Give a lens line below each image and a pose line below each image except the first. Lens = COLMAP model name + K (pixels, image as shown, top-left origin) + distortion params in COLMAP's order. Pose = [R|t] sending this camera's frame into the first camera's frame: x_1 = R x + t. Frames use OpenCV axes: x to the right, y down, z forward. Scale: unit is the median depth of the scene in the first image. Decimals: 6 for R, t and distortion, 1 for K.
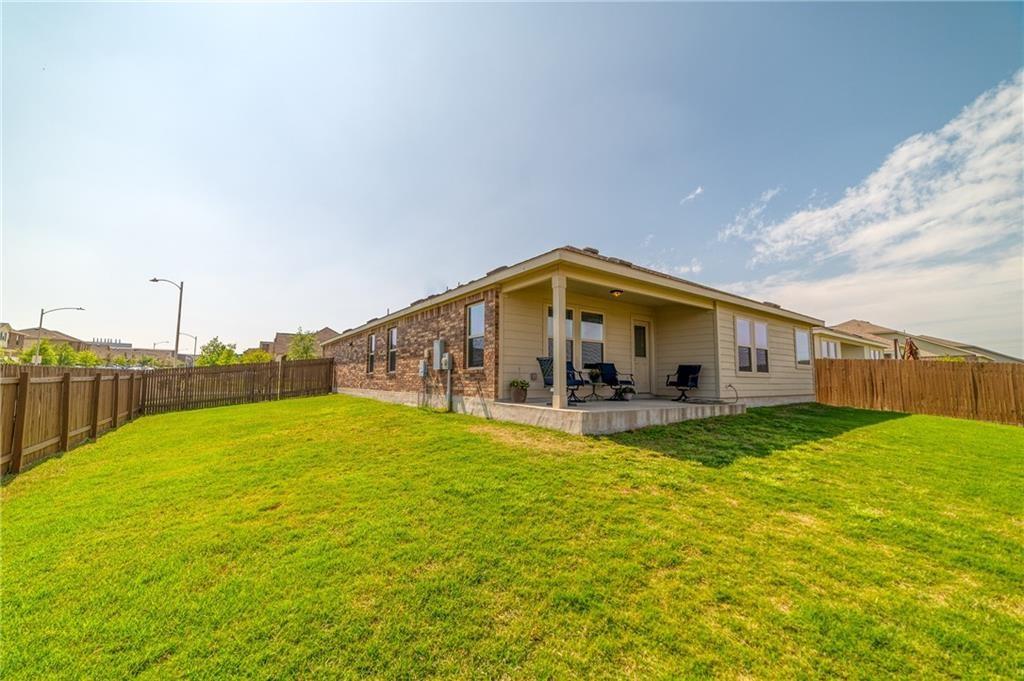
lens RADIAL K [[403.2, 0, 508.7], [0, 403.2, 342.8], [0, 0, 1]] dist [-0.013055, 0.003965]
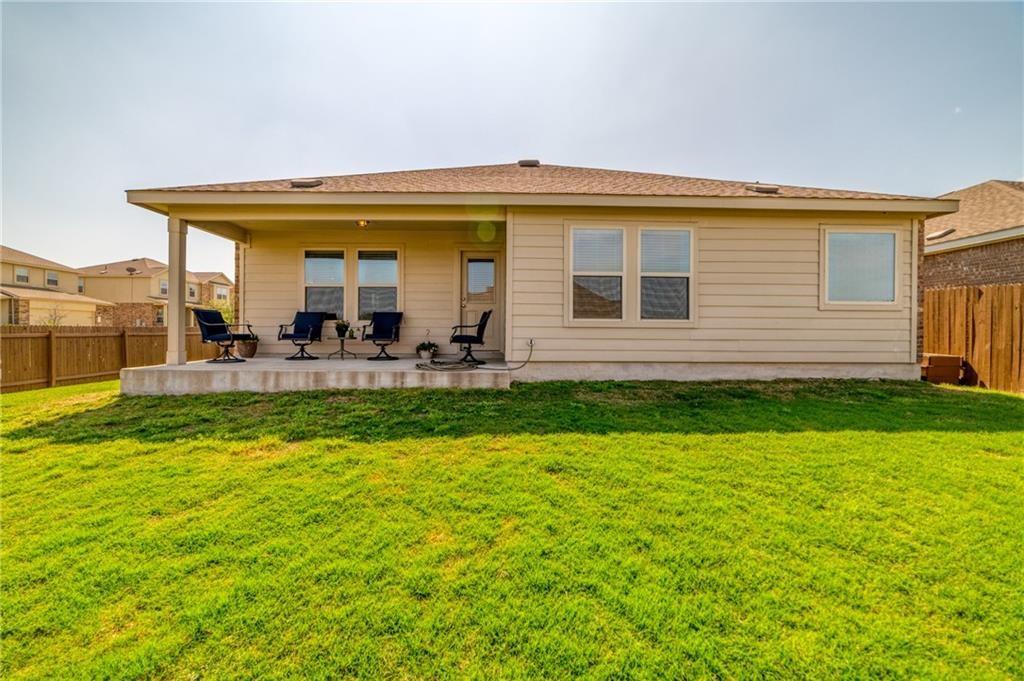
lens RADIAL K [[403.2, 0, 508.7], [0, 403.2, 342.8], [0, 0, 1]] dist [-0.013055, 0.003965]
pose [[0.834999, 0.005737, -0.550222, 0.993423], [0.053191, 0.994421, 0.091089, 0.058659], [0.547675, -0.105326, 0.830035, 0.538417]]
